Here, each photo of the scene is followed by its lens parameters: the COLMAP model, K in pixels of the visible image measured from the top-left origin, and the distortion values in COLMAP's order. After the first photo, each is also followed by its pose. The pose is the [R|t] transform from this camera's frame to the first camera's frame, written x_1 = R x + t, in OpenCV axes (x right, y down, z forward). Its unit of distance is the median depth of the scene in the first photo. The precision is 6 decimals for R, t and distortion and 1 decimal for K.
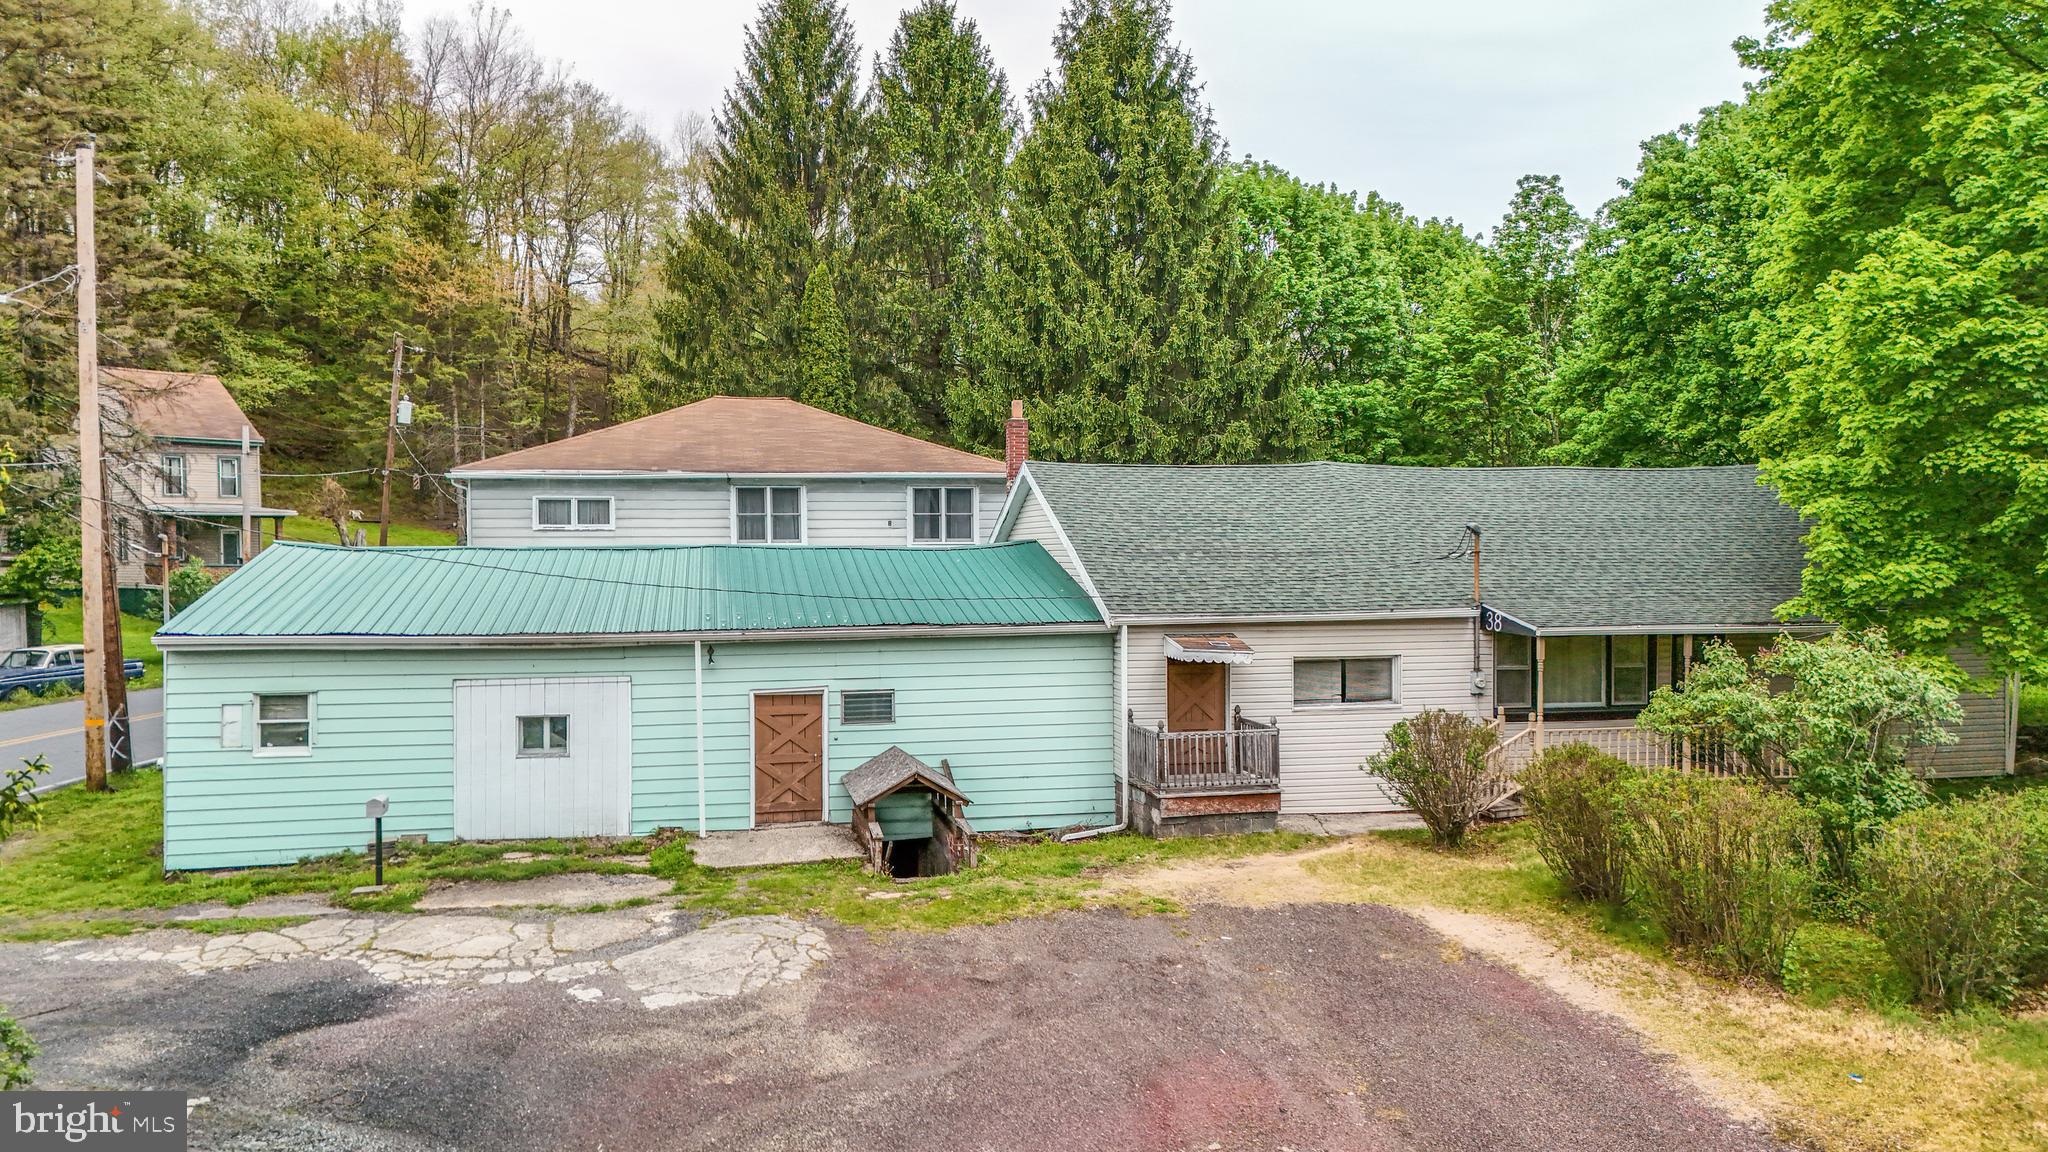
lens RADIAL K [[1490.3, 0, 1016.3], [0, 1490.3, 571.6], [0, 0, 1]] dist [0.068632, -0.054924]
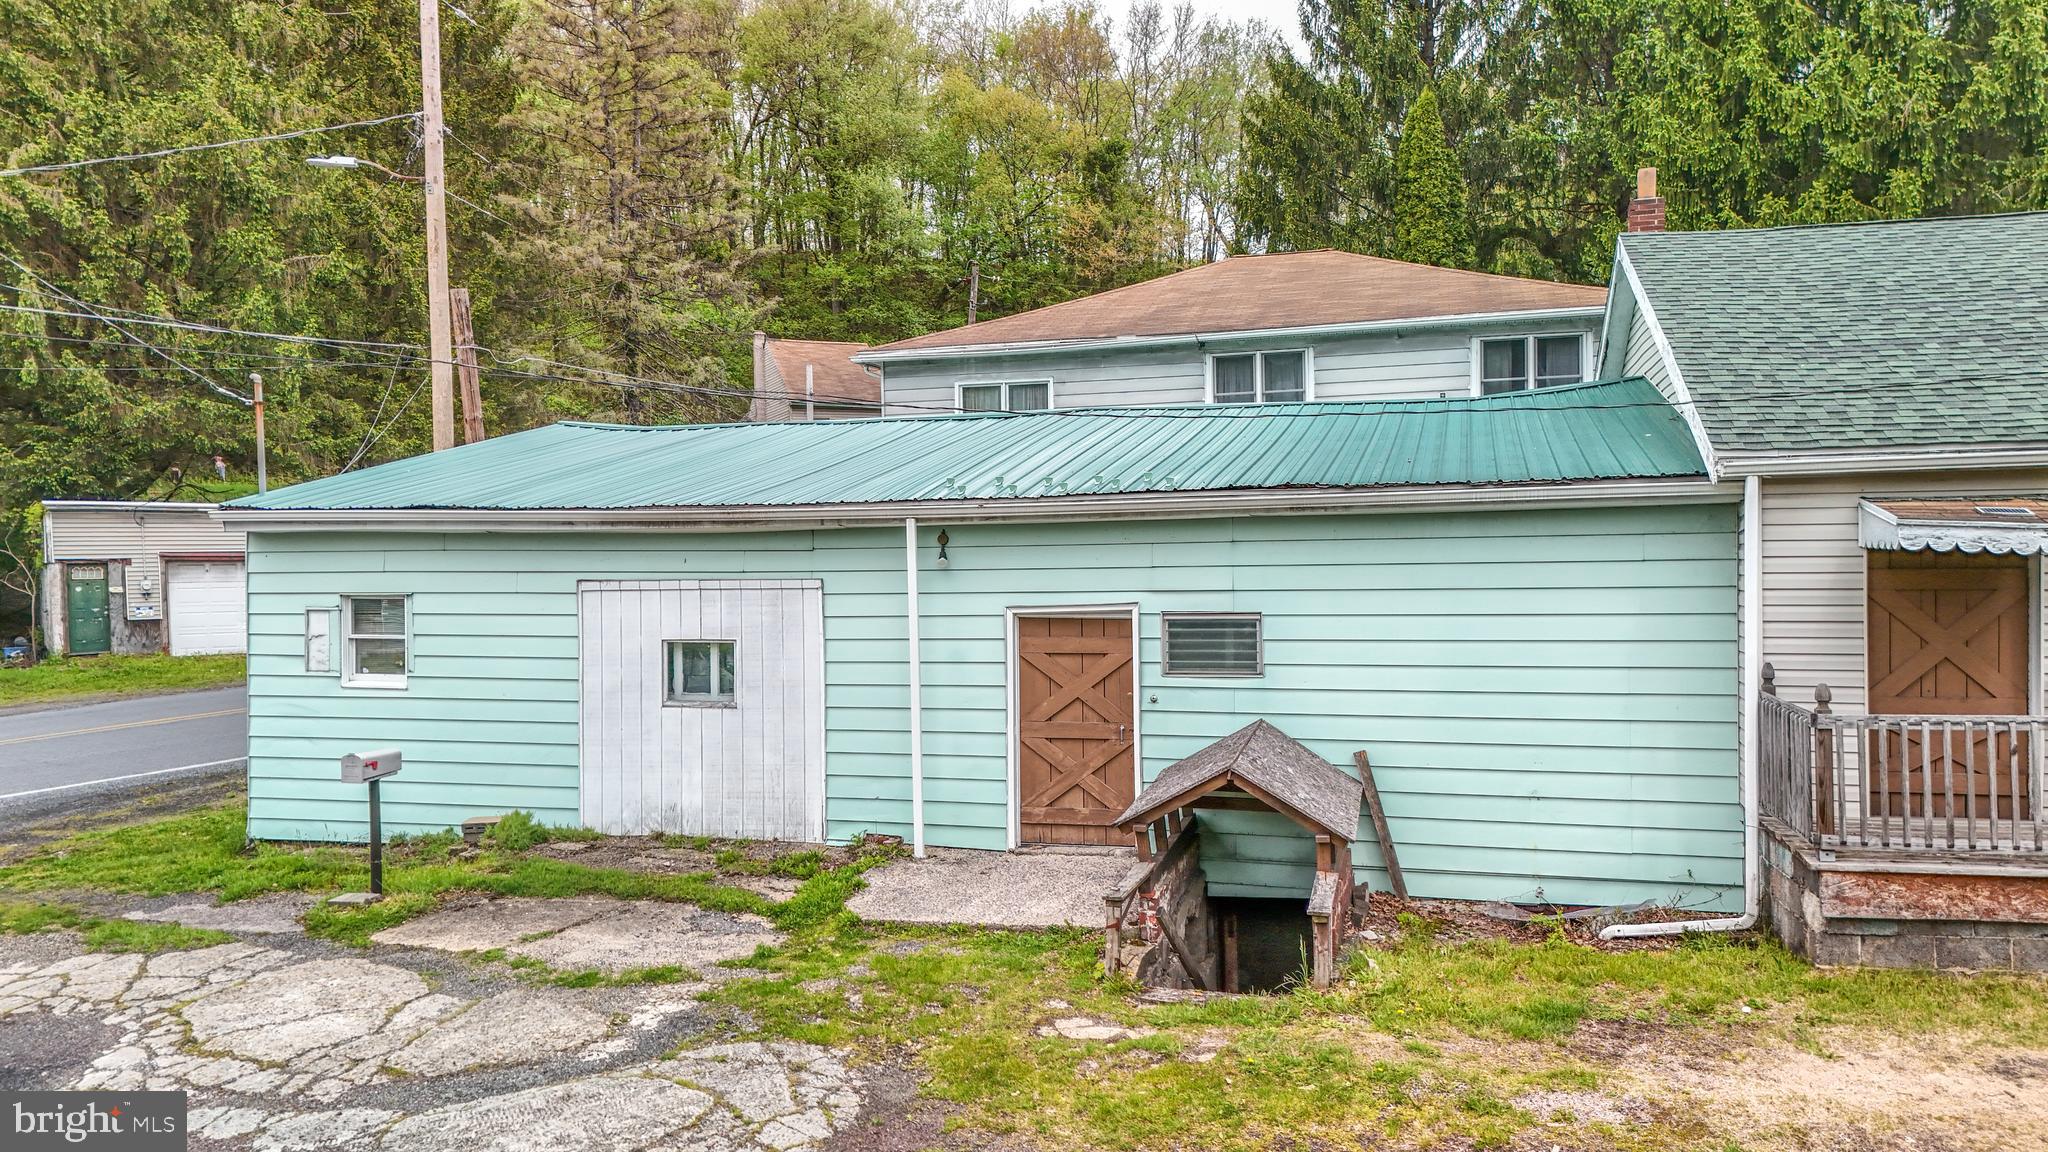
lens RADIAL K [[1490.3, 0, 1022.8], [0, 1490.3, 578.6], [0, 0, 1]] dist [0.068632, -0.054924]
pose [[0.881325, 0.001049, -0.472510, 0.091501], [0.001613, 0.999985, 0.005229, 0.062421], [0.472509, -0.005370, 0.881310, 0.479328]]
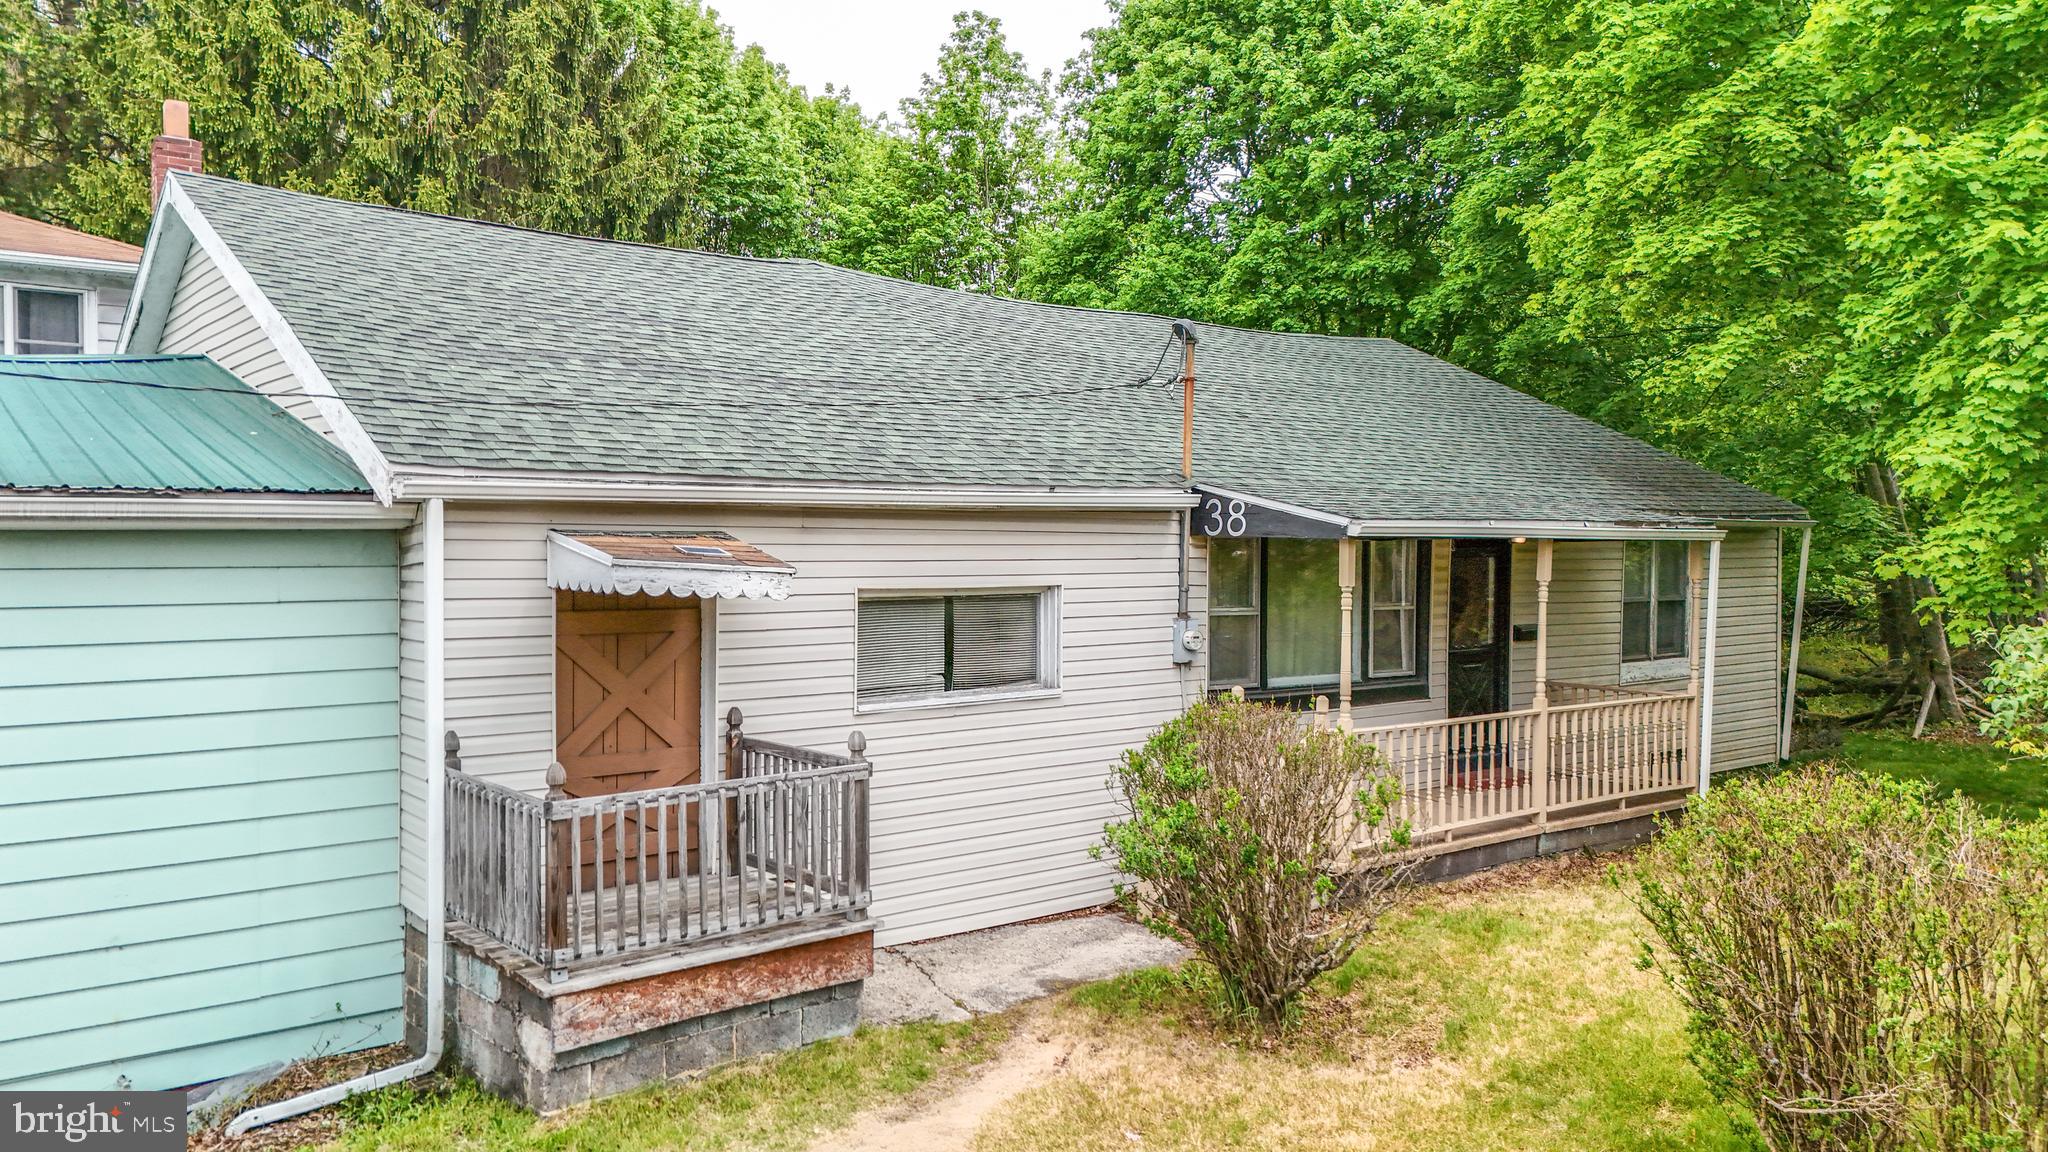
lens RADIAL K [[1490.3, 0, 1021.1], [0, 1490.3, 573.8], [0, 0, 1]] dist [0.068632, -0.054924]
pose [[0.895556, -0.001446, 0.444947, 0.036848], [-0.000123, 0.999994, 0.003498, 0.051278], [-0.444949, -0.003188, 0.895550, 0.595636]]
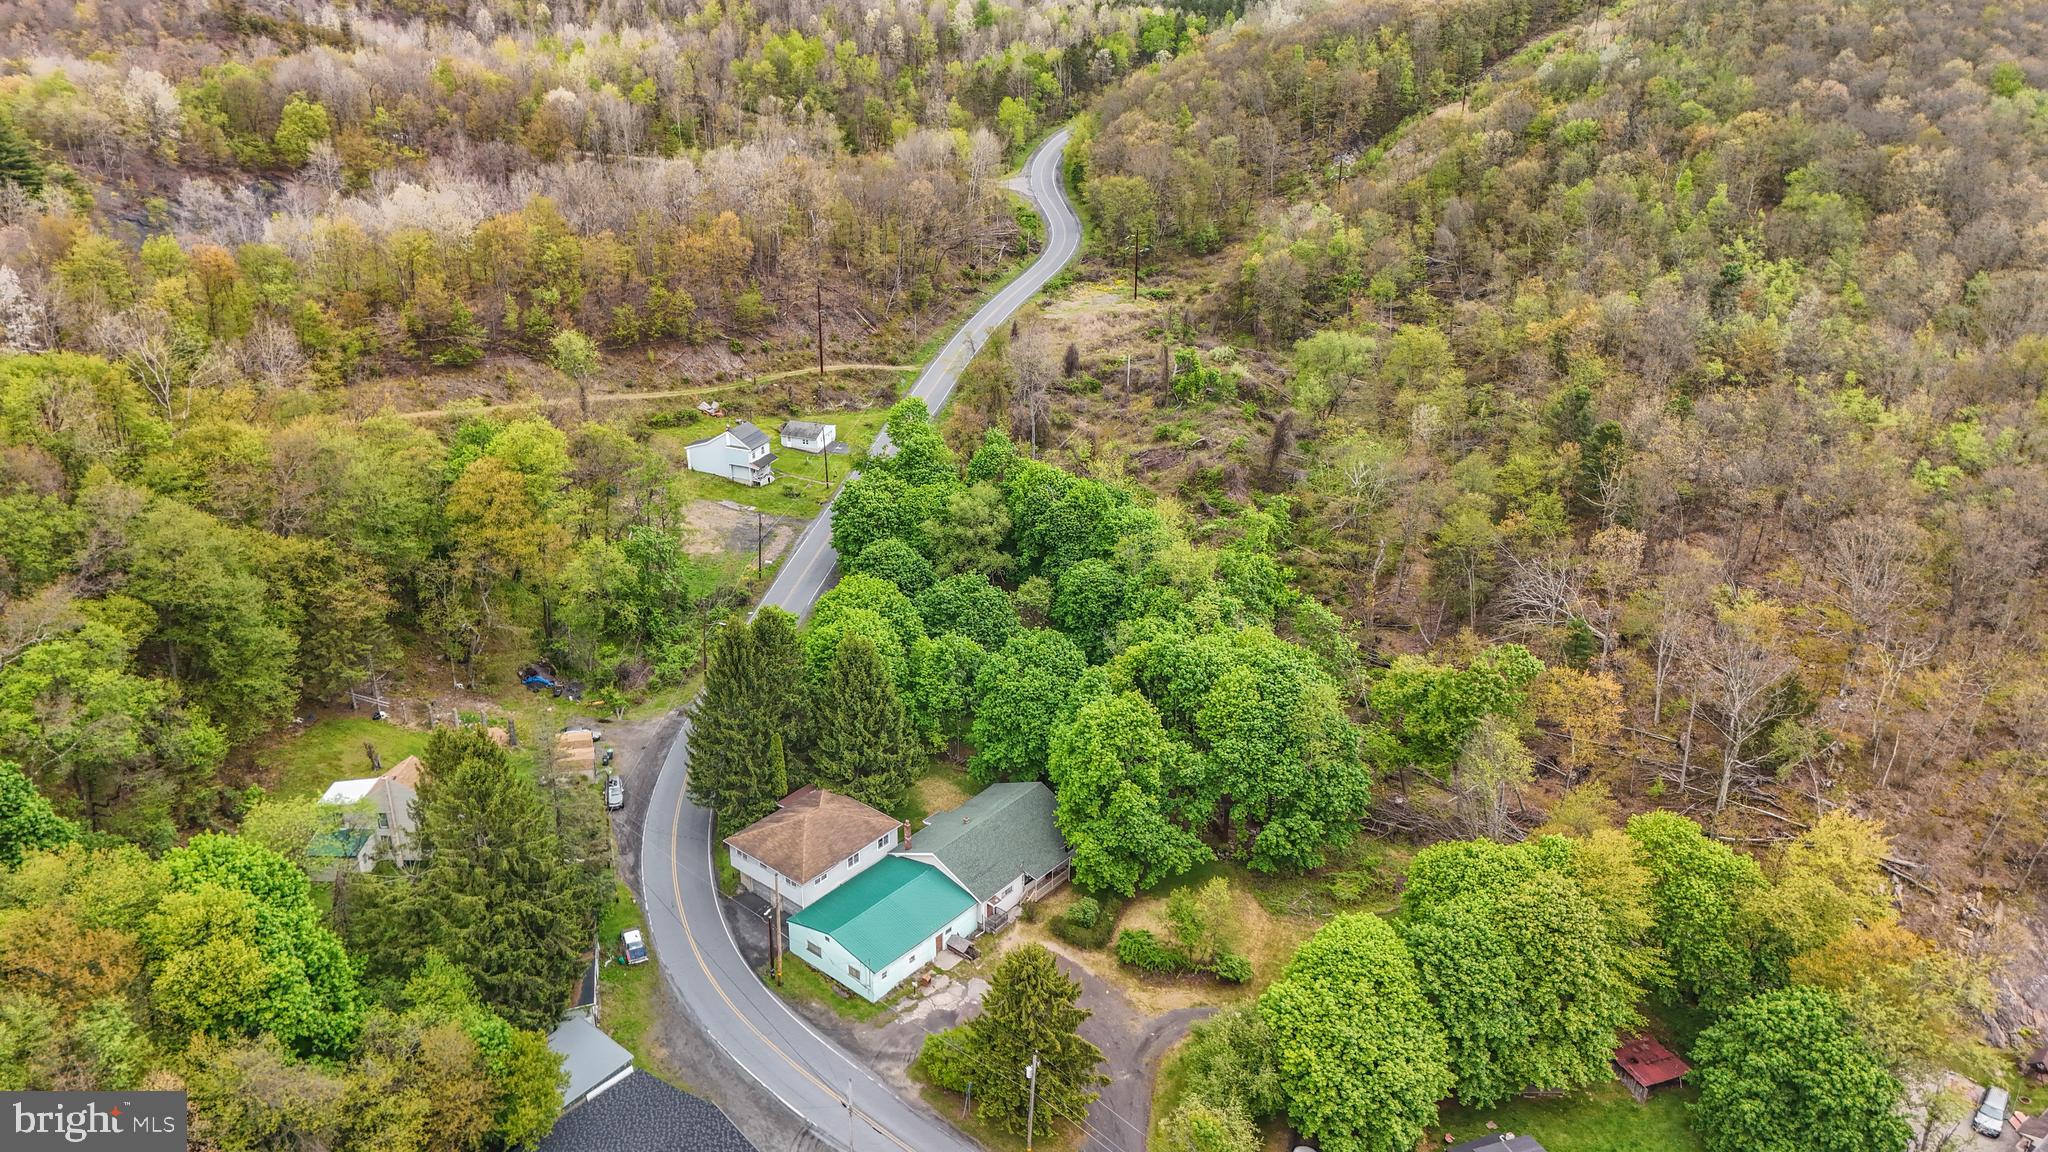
lens RADIAL K [[1490.3, 0, 1029.7], [0, 1490.3, 577.1], [0, 0, 1]] dist [0.068632, -0.054924]
pose [[0.792305, -0.251785, 0.555749, -2.712892], [-0.006520, 0.907332, 0.420365, -3.562686], [-0.610090, -0.336681, 0.717242, -2.884006]]
